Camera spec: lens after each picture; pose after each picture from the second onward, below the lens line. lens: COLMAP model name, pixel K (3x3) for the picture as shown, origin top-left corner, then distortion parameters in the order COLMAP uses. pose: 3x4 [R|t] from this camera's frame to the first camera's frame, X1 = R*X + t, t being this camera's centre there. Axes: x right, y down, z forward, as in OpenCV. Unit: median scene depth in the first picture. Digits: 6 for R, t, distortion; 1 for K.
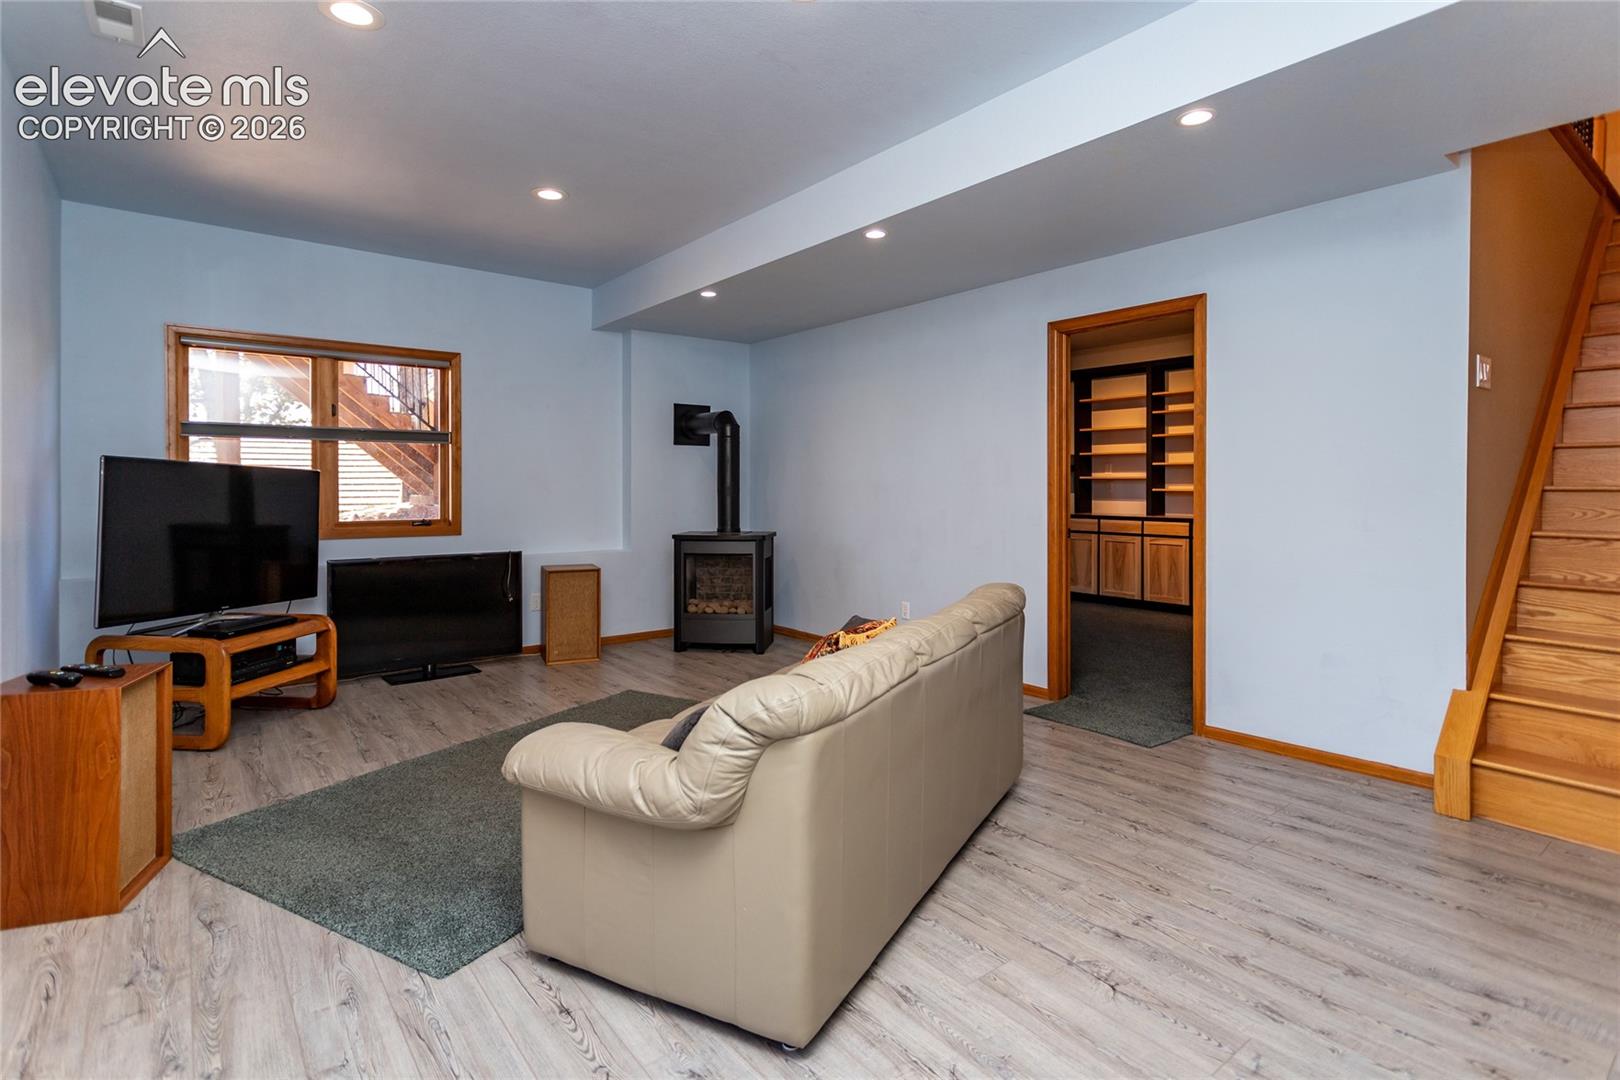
lens RADIAL K [[806.3, 0, 812.1], [0, 806.3, 484.0], [0, 0, 1]] dist [0.000854, -0.000107]
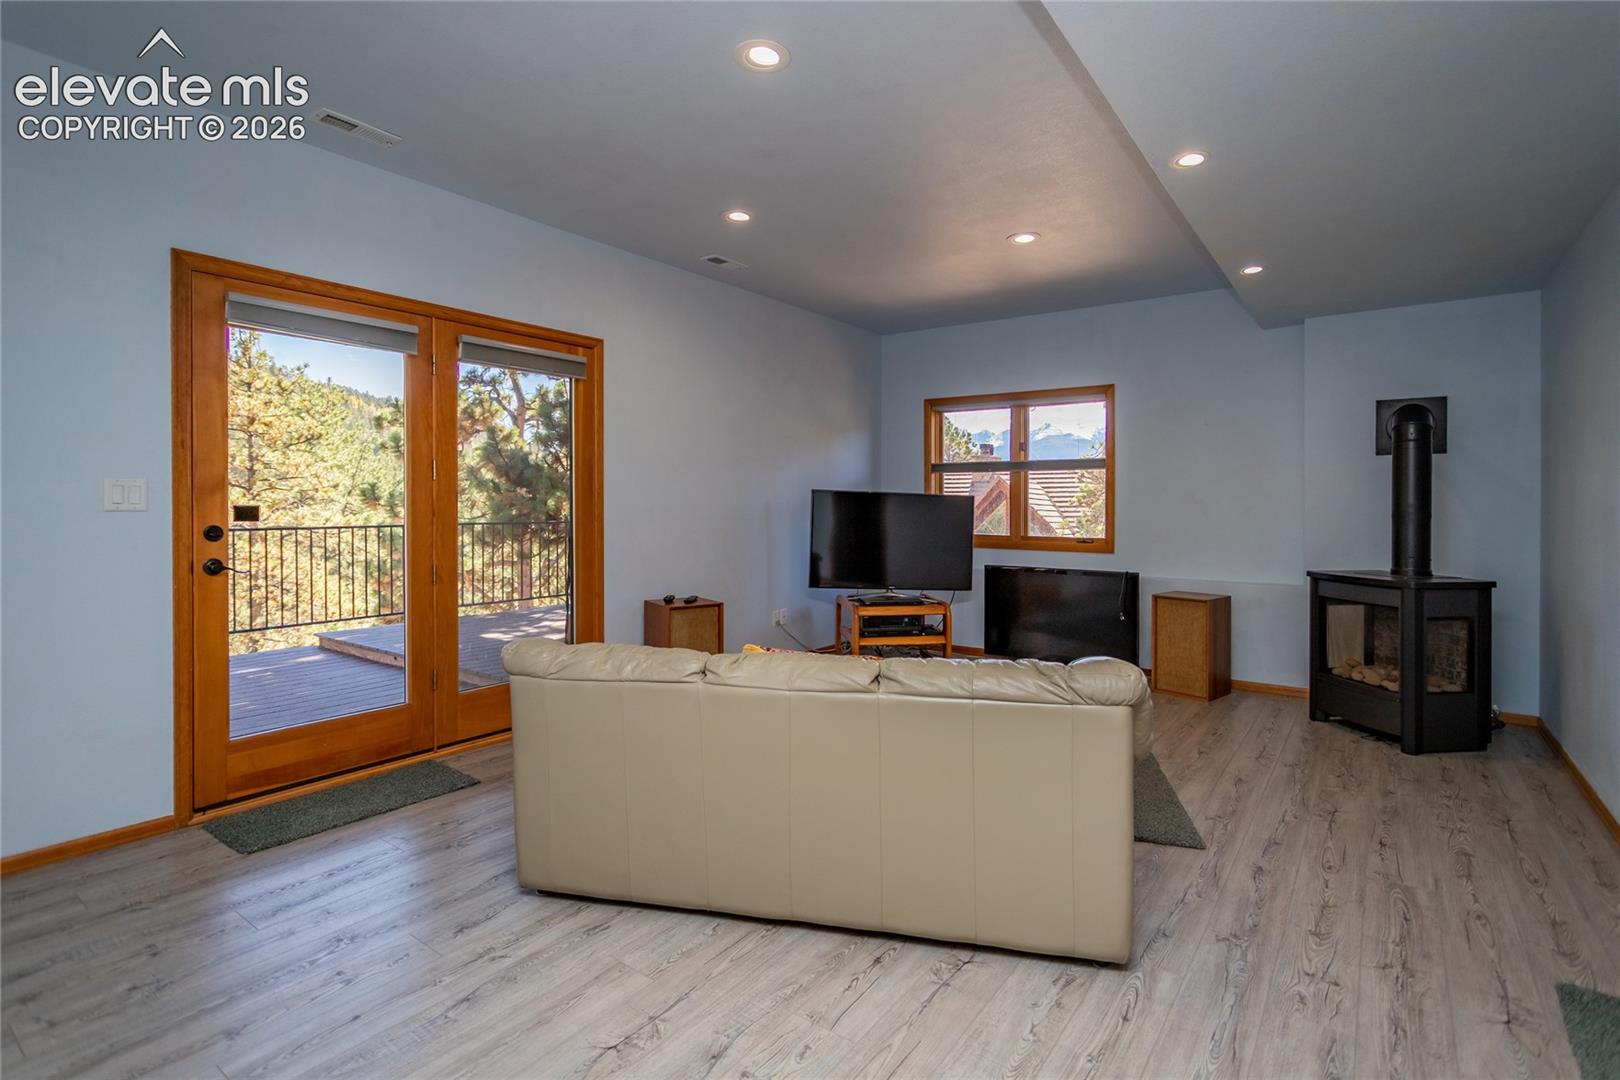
lens RADIAL K [[768.9, 0, 808.9], [0, 768.9, 507.7], [0, 0, 1]] dist [-0.000712, -0.000336]
pose [[0.259867, 0.004054, -0.965636, 0.521119], [-0.002266, 0.999991, 0.003588, -0.000713], [0.965642, 0.001256, 0.259874, 0.400825]]
